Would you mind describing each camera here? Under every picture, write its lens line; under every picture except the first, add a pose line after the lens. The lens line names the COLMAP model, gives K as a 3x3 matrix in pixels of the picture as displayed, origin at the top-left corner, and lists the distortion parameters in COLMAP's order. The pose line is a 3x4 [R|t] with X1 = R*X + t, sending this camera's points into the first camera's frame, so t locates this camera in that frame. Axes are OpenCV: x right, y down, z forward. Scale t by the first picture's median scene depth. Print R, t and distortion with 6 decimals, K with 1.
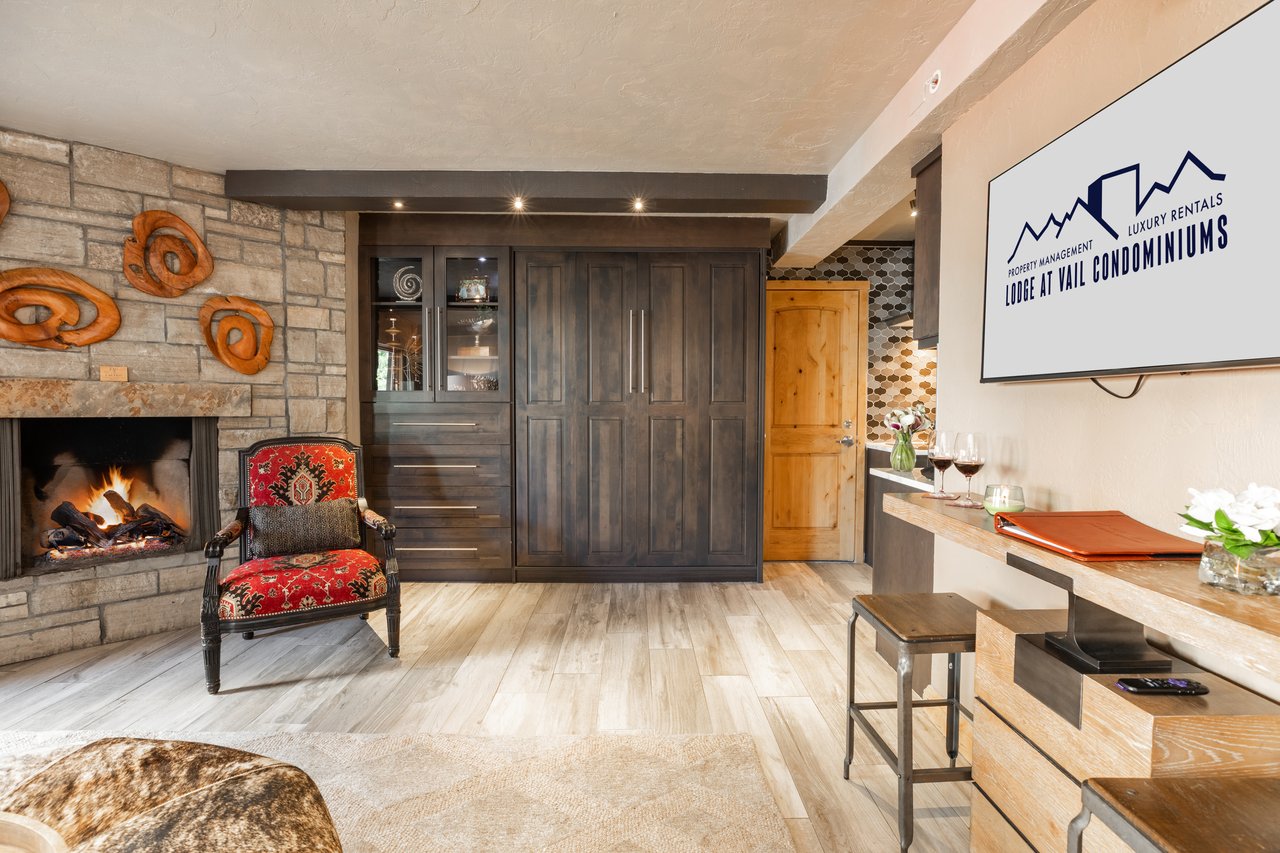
lens RADIAL K [[578.0, 0, 641.5], [0, 578.0, 425.4], [0, 0, 1]] dist [-0.011855, 0.001106]
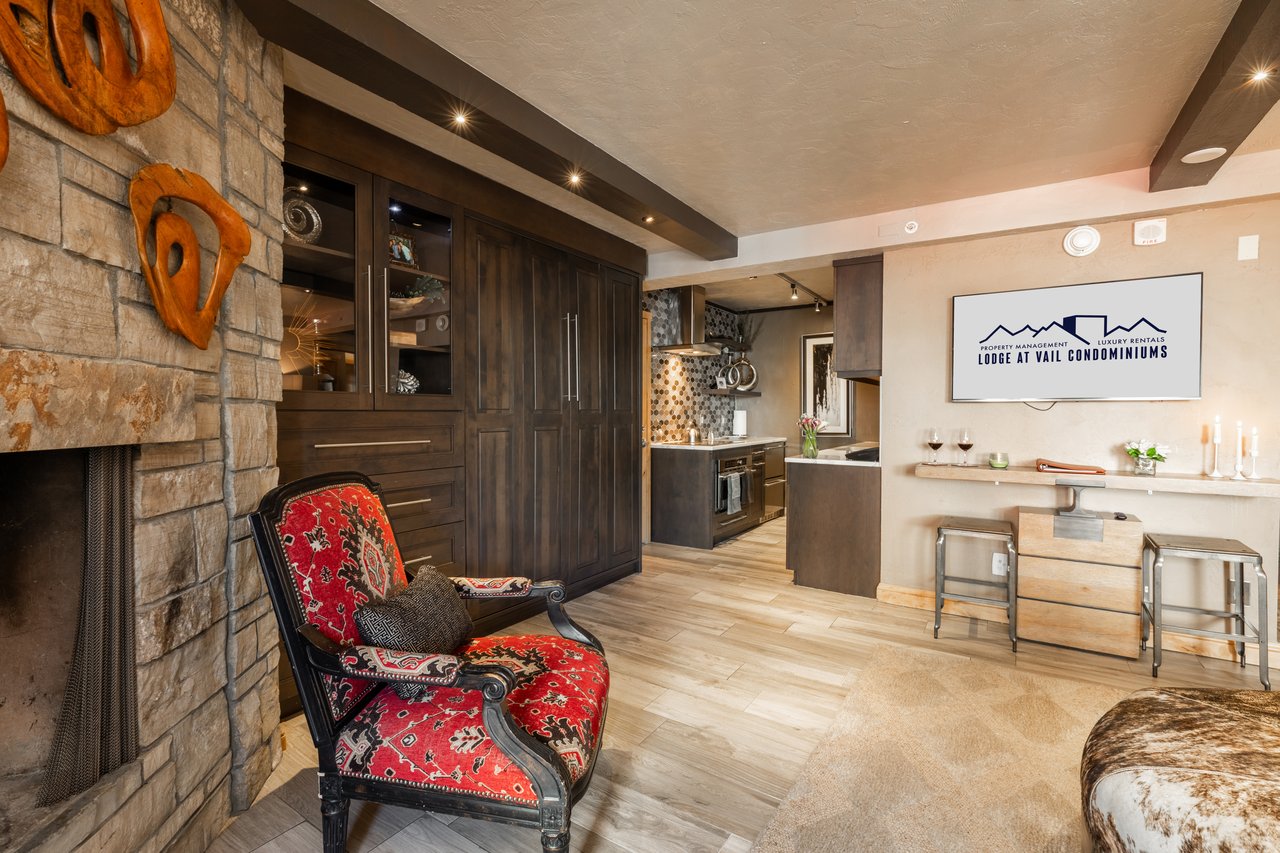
lens RADIAL K [[570.6, 0, 644.3], [0, 570.6, 423.2], [0, 0, 1]] dist [-0.000281, -0.007699]
pose [[0.556794, -0.017791, 0.830460, -0.716129], [0.034134, 0.999416, -0.001475, -0.013961], [-0.829949, 0.029168, 0.557076, 0.376838]]
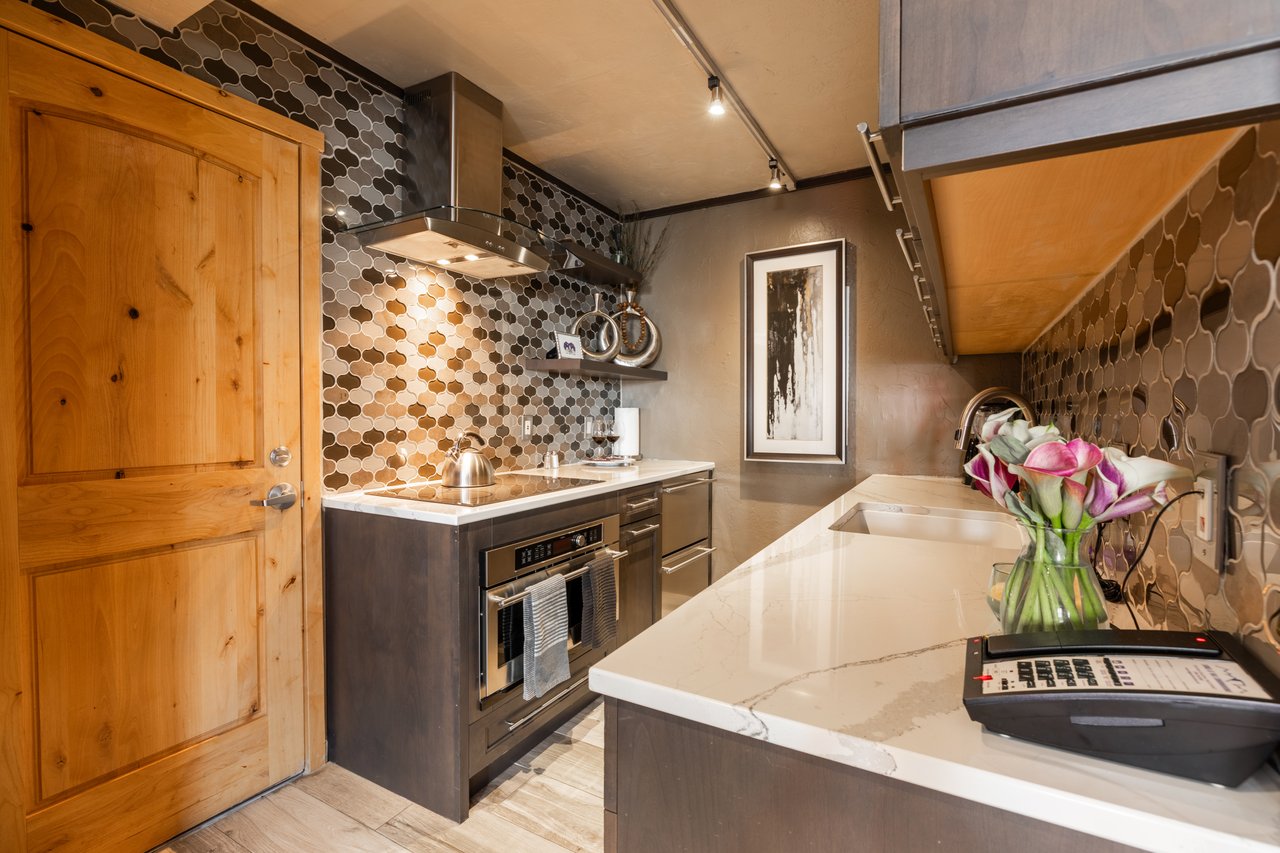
lens RADIAL K [[578.0, 0, 641.5], [0, 578.0, 425.4], [0, 0, 1]] dist [-0.011855, 0.001106]
pose [[0.501531, -0.019915, 0.864910, 0.146126], [0.032017, 0.999477, 0.004448, -0.020881], [-0.864547, 0.025461, 0.501907, 0.638699]]
